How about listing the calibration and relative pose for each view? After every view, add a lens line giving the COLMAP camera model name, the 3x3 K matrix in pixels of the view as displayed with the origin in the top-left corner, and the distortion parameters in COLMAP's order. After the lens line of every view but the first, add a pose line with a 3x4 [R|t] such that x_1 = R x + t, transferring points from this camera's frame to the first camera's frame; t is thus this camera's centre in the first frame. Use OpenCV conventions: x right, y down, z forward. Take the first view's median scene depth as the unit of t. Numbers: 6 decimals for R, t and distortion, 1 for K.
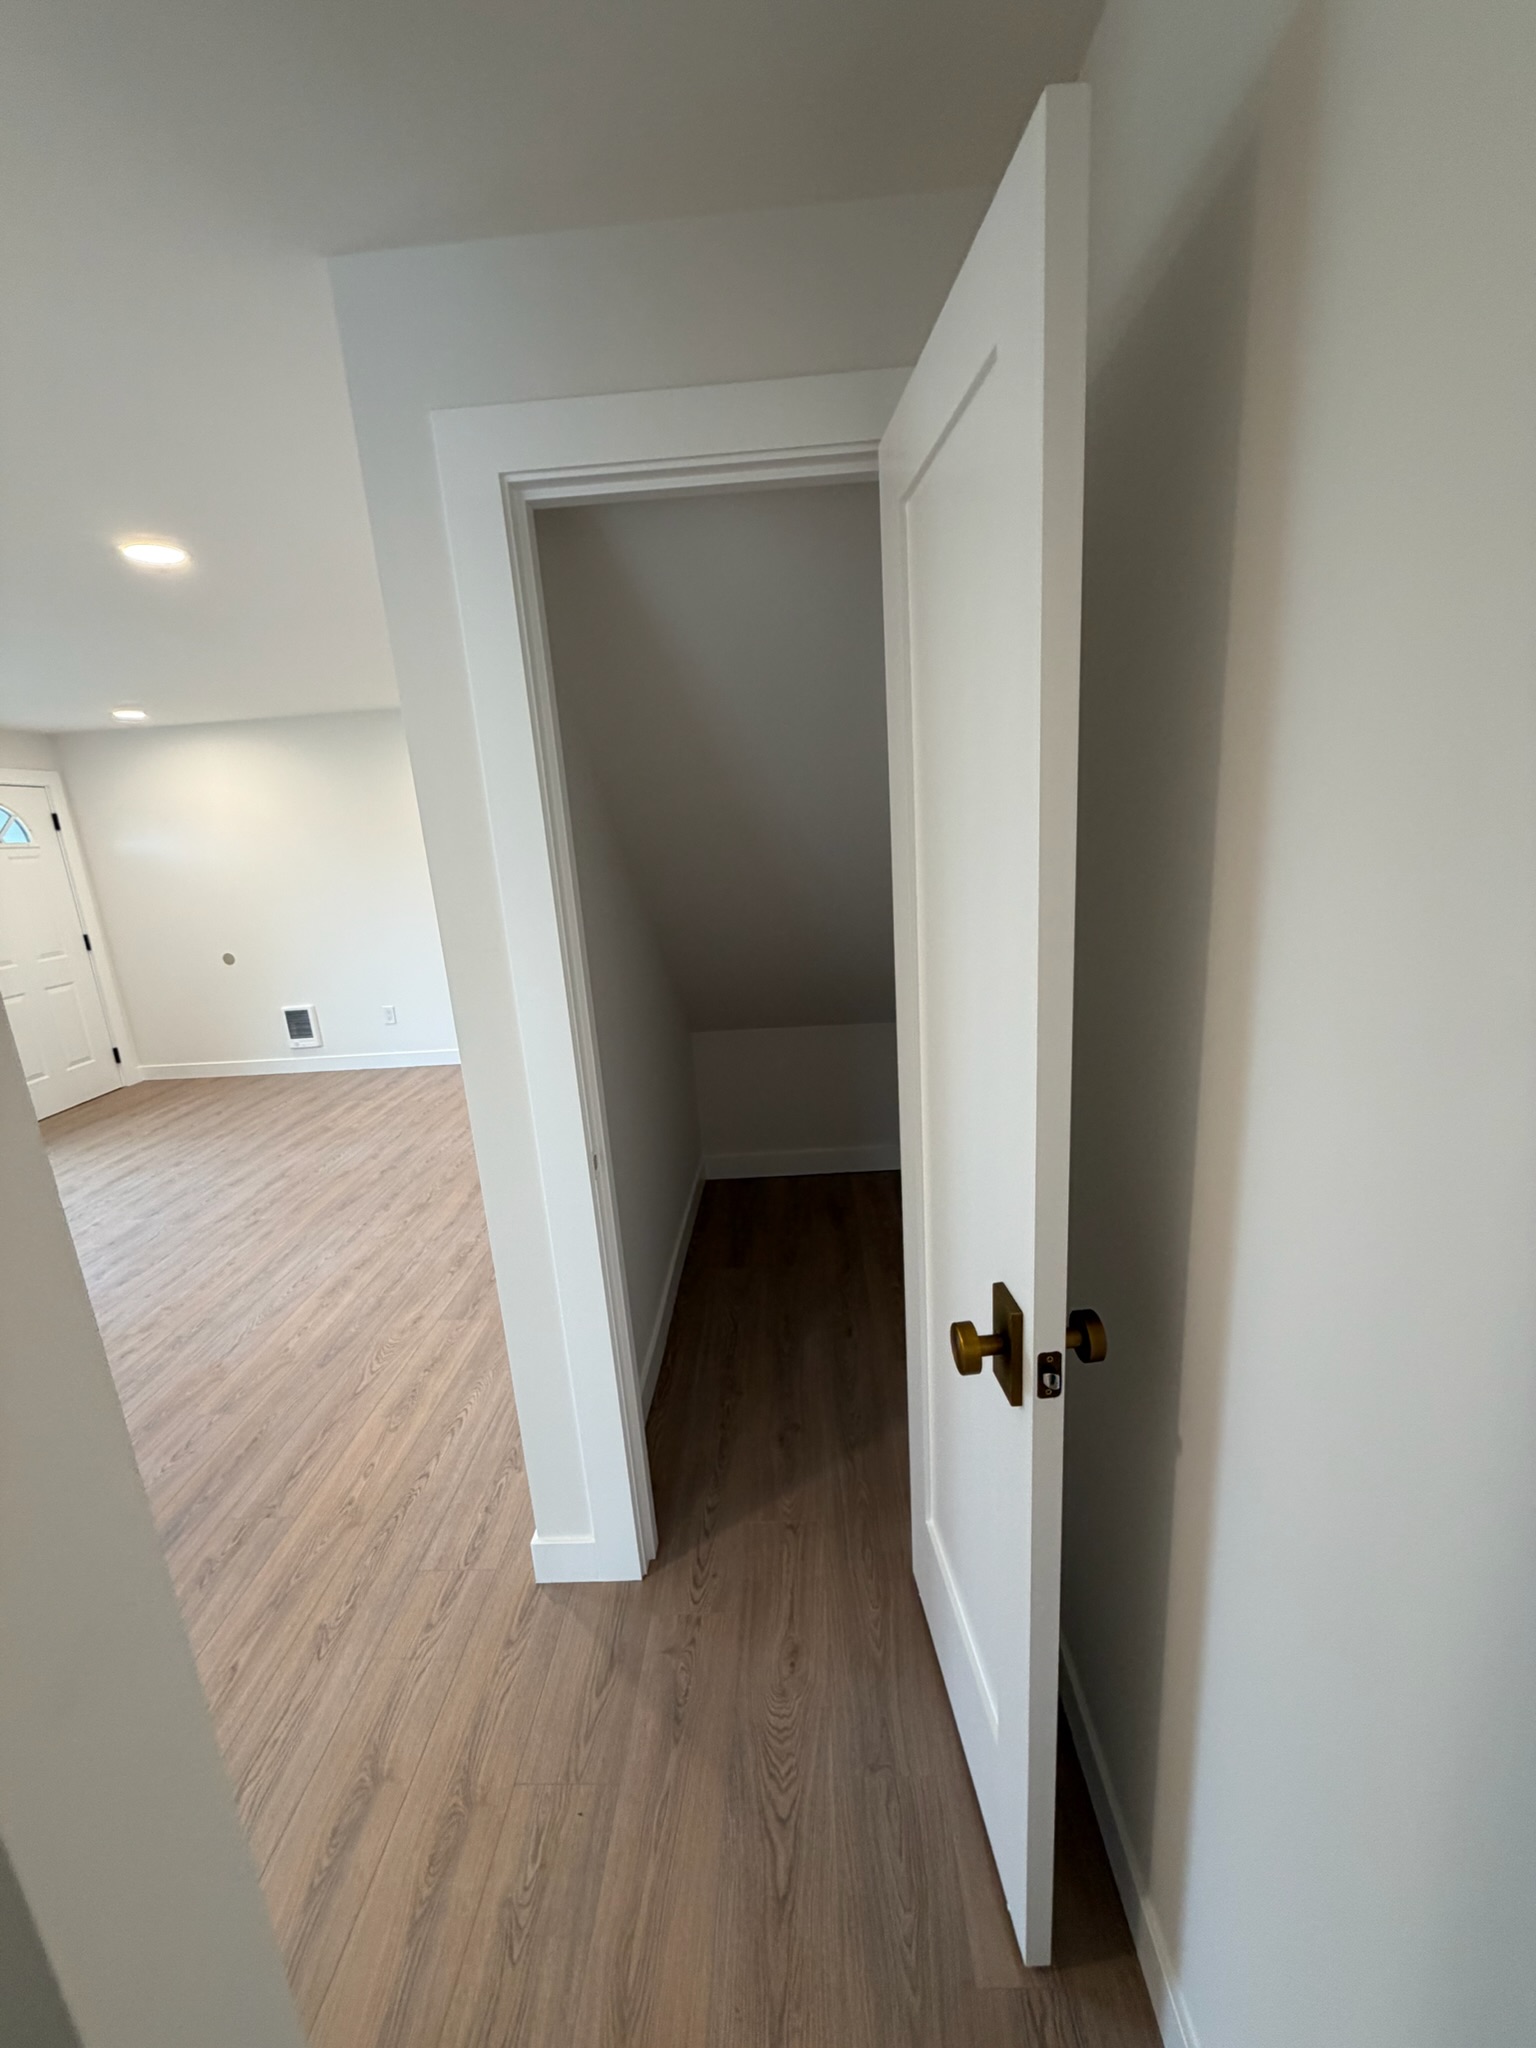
lens RADIAL K [[819.4, 0, 771.5], [0, 819.4, 1019.7], [0, 0, 1]] dist [0.000629, 0.000252]
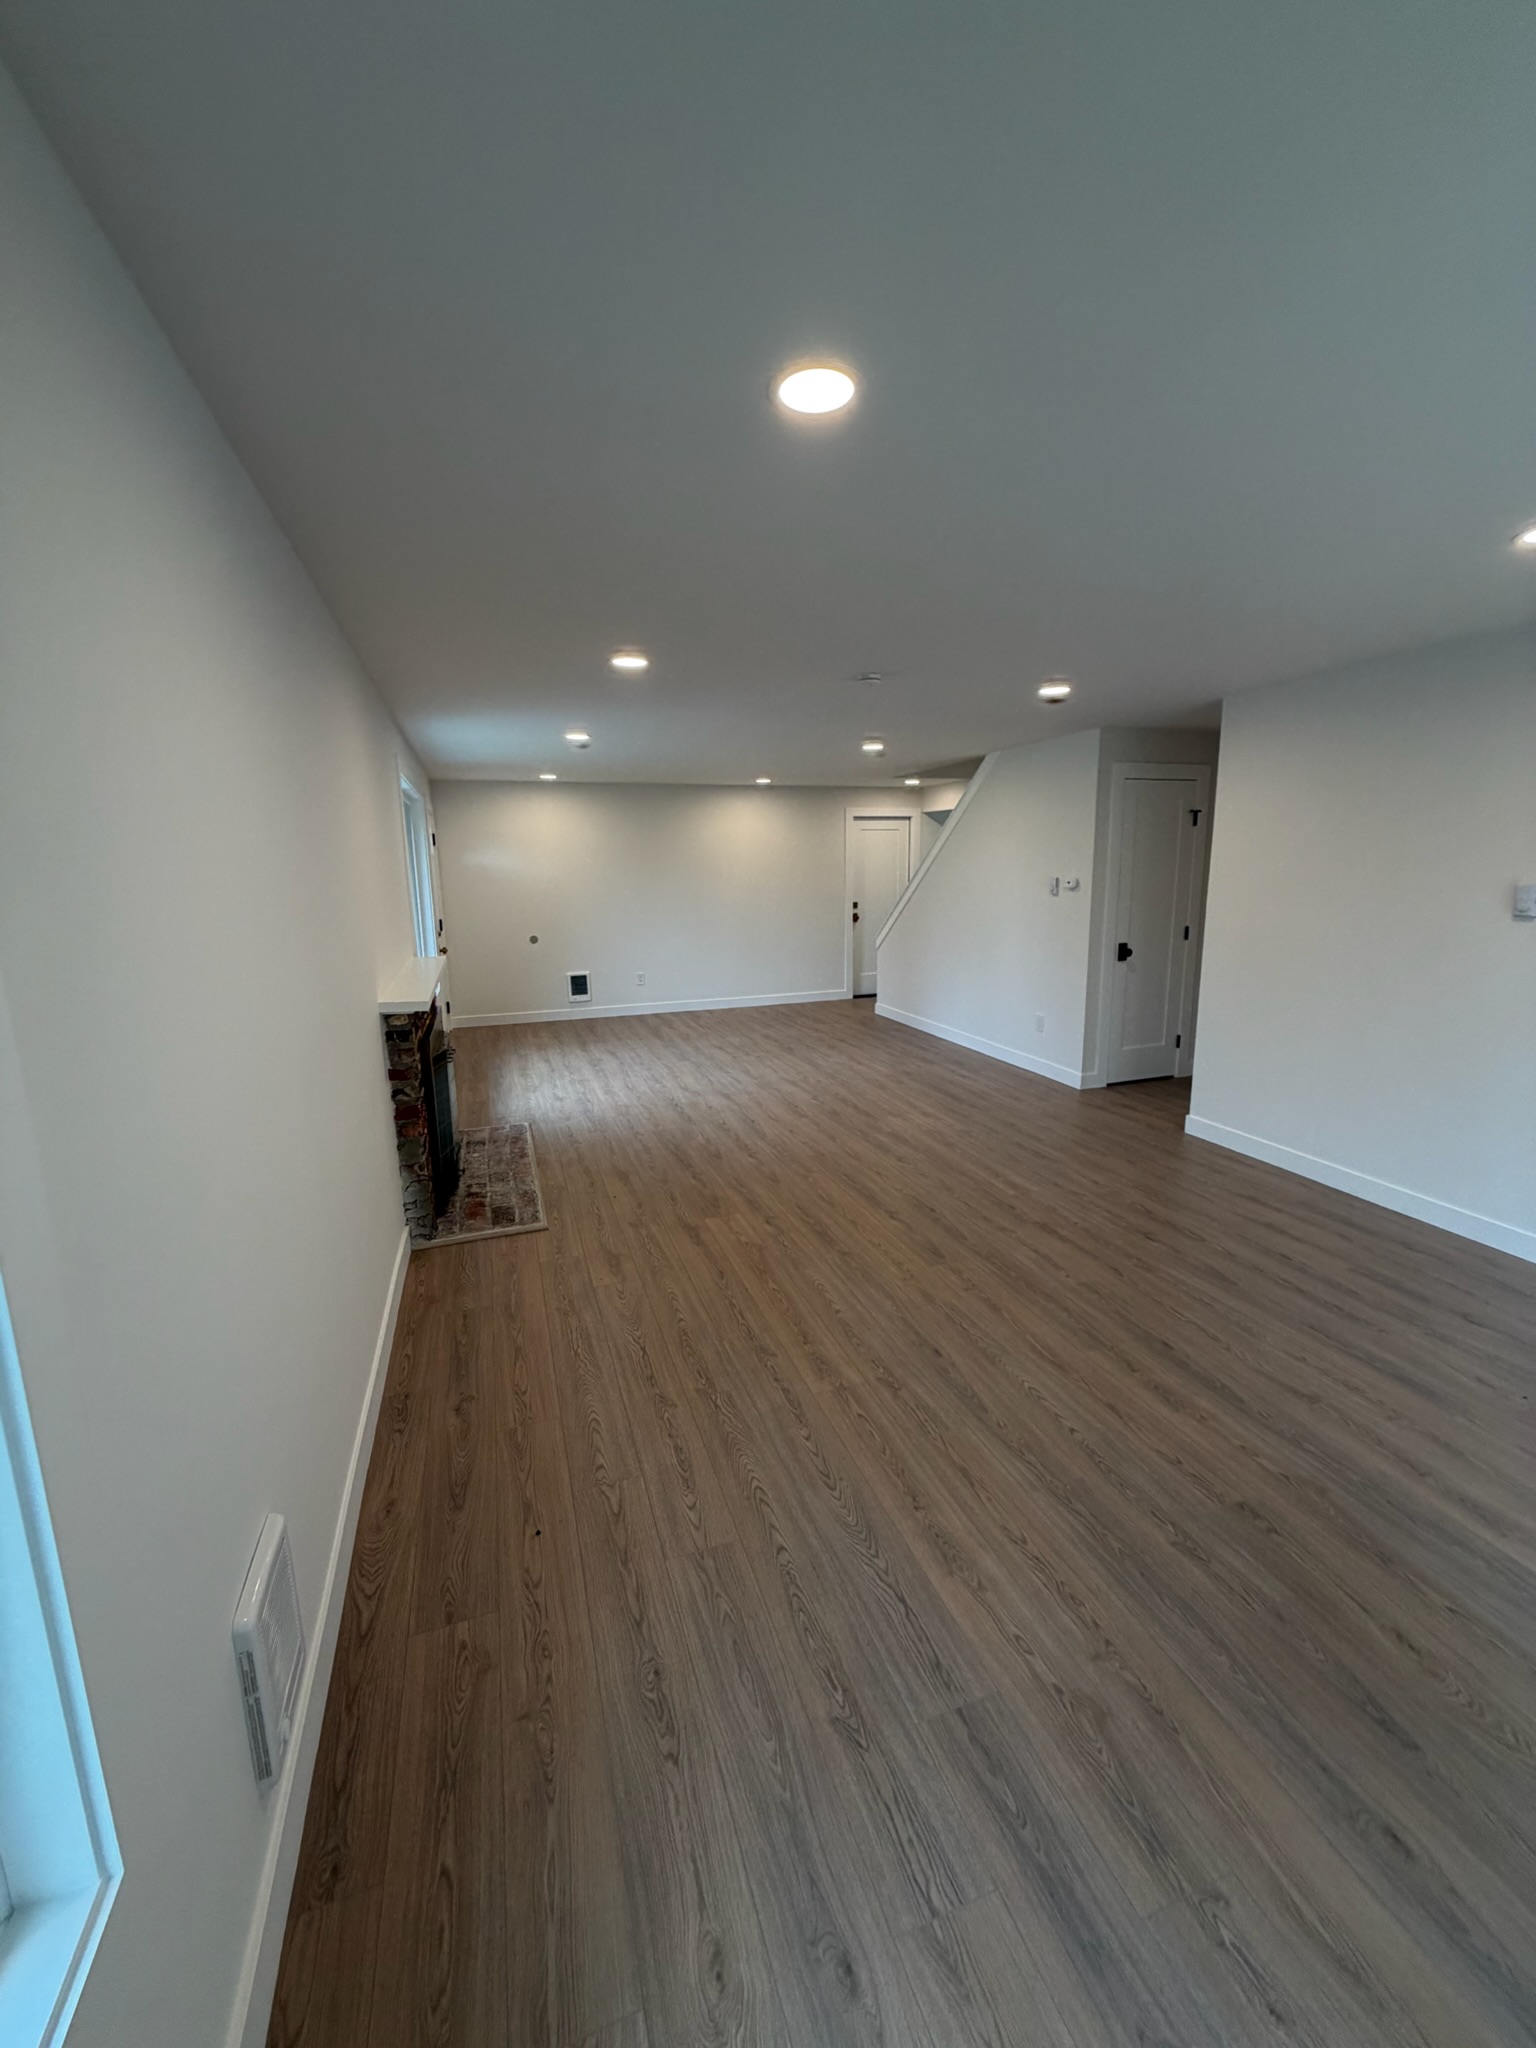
lens RADIAL K [[810.5, 0, 769.8], [0, 810.5, 1017.8], [0, 0, 1]] dist [0.001680, 0.000231]
pose [[0.931660, -0.019057, 0.362831, -1.092471], [0.043654, 0.997261, -0.059714, 0.230098], [-0.360699, 0.071472, 0.929940, -0.653764]]
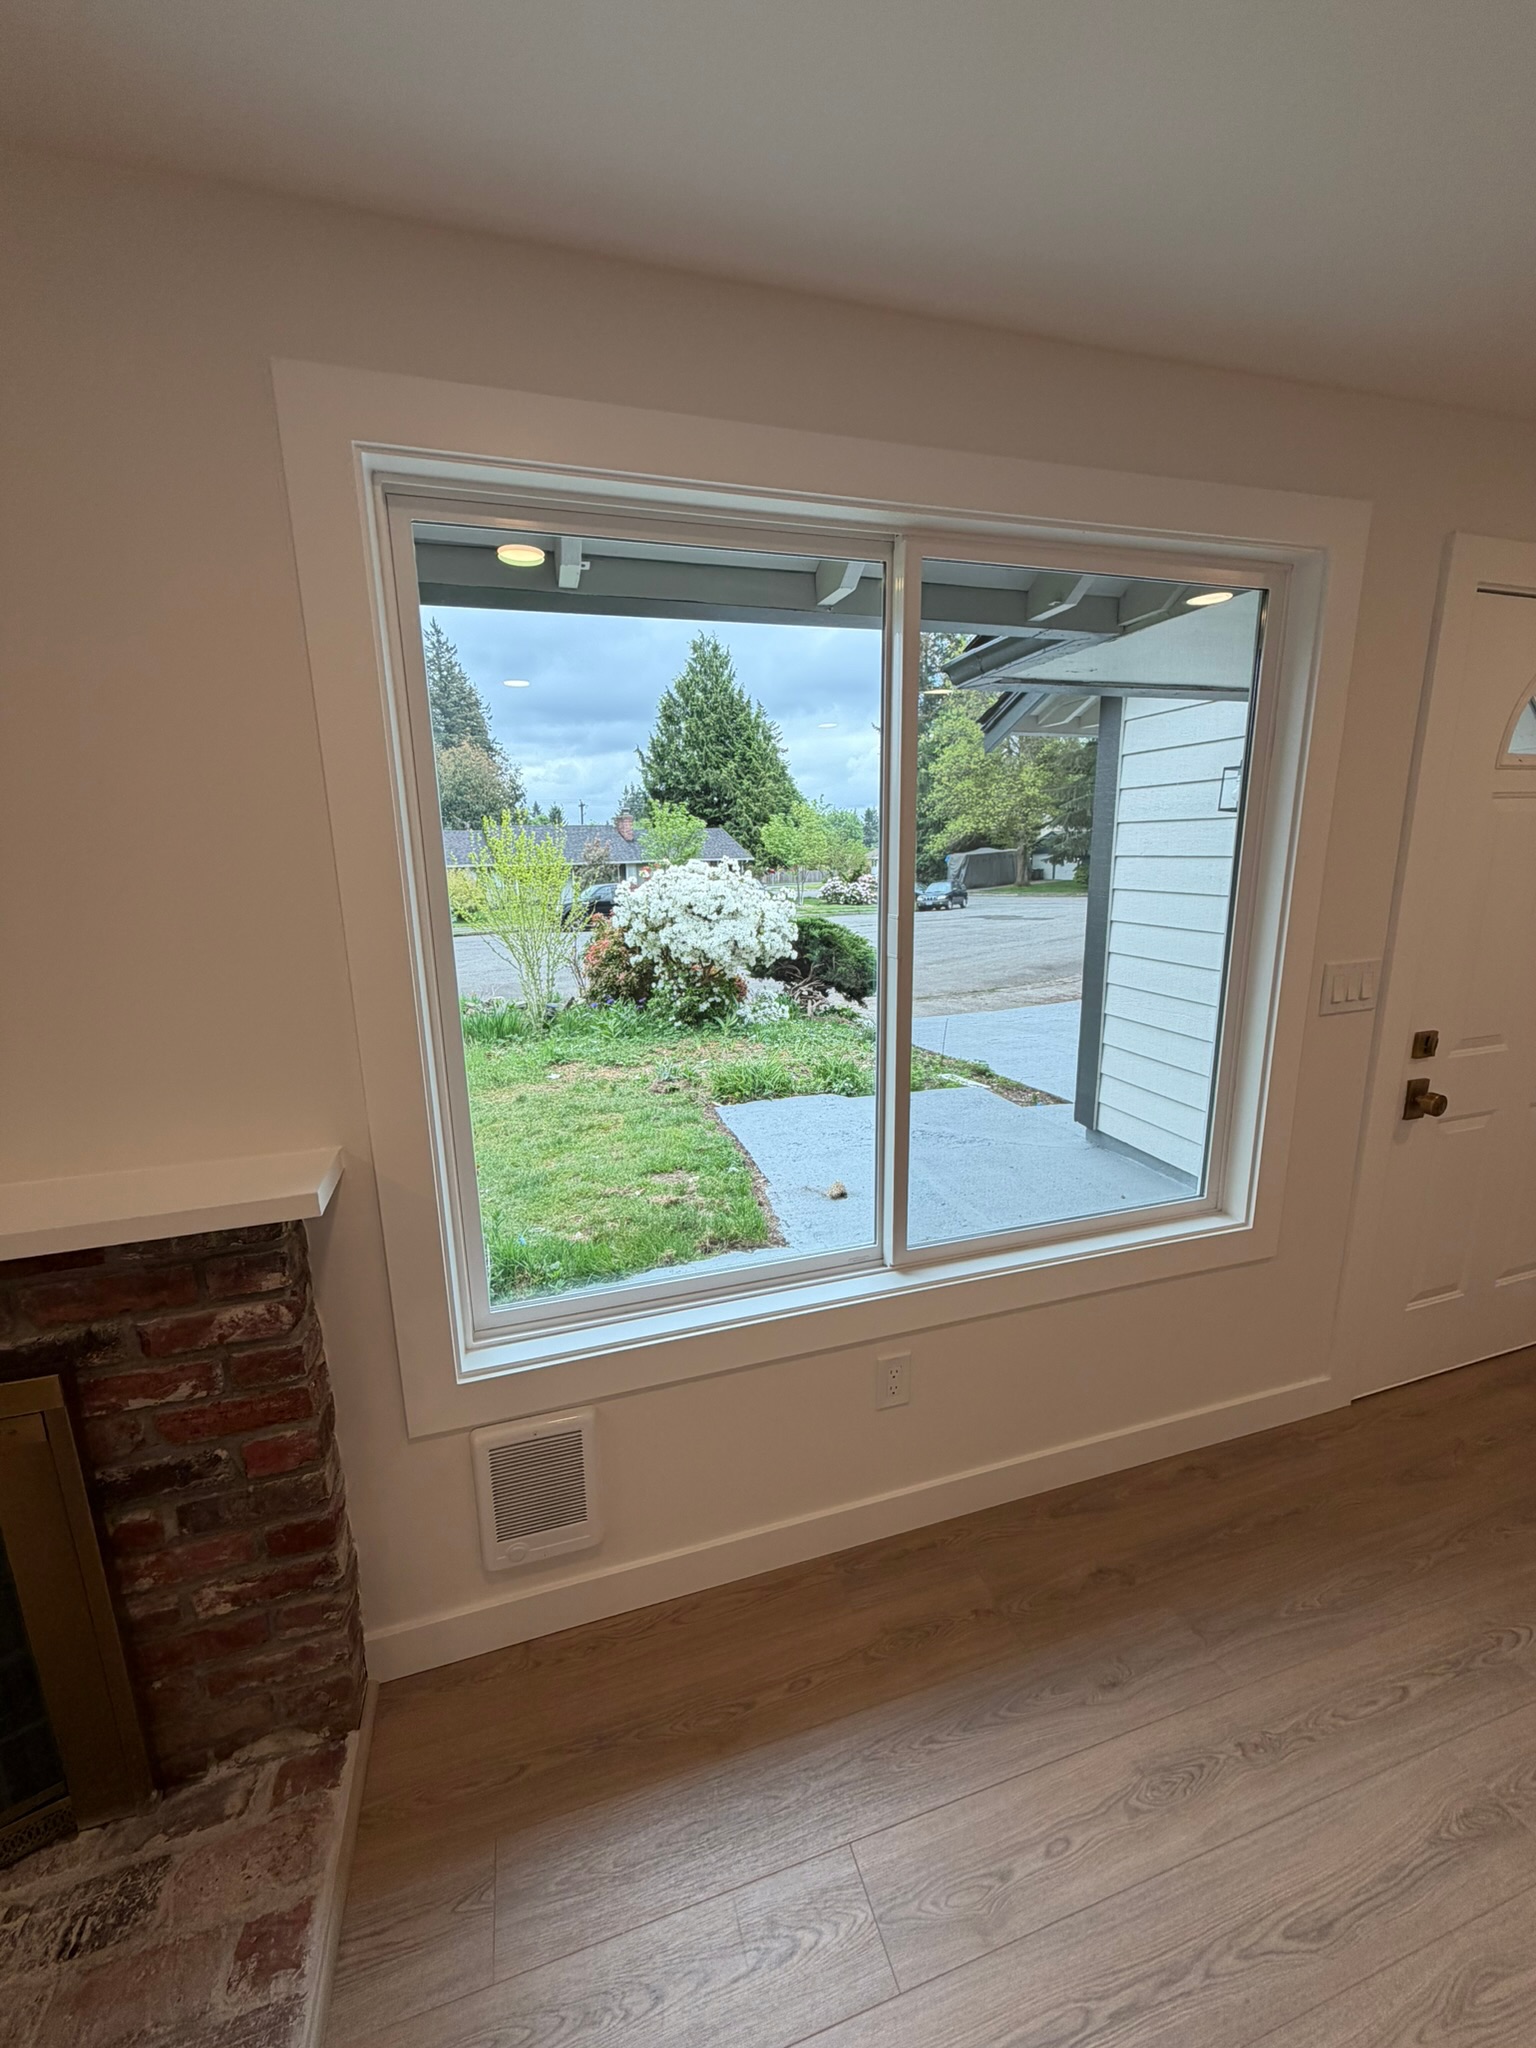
lens RADIAL K [[806.3, 0, 768.0], [0, 806.3, 1024.0], [0, 0, 1]] dist [-0.000775, 0.000593]
pose [[0.326028, 0.264062, -0.907732, -0.813089], [-0.225682, 0.954175, 0.196515, -0.089680], [0.918027, 0.140789, 0.370682, 0.594853]]
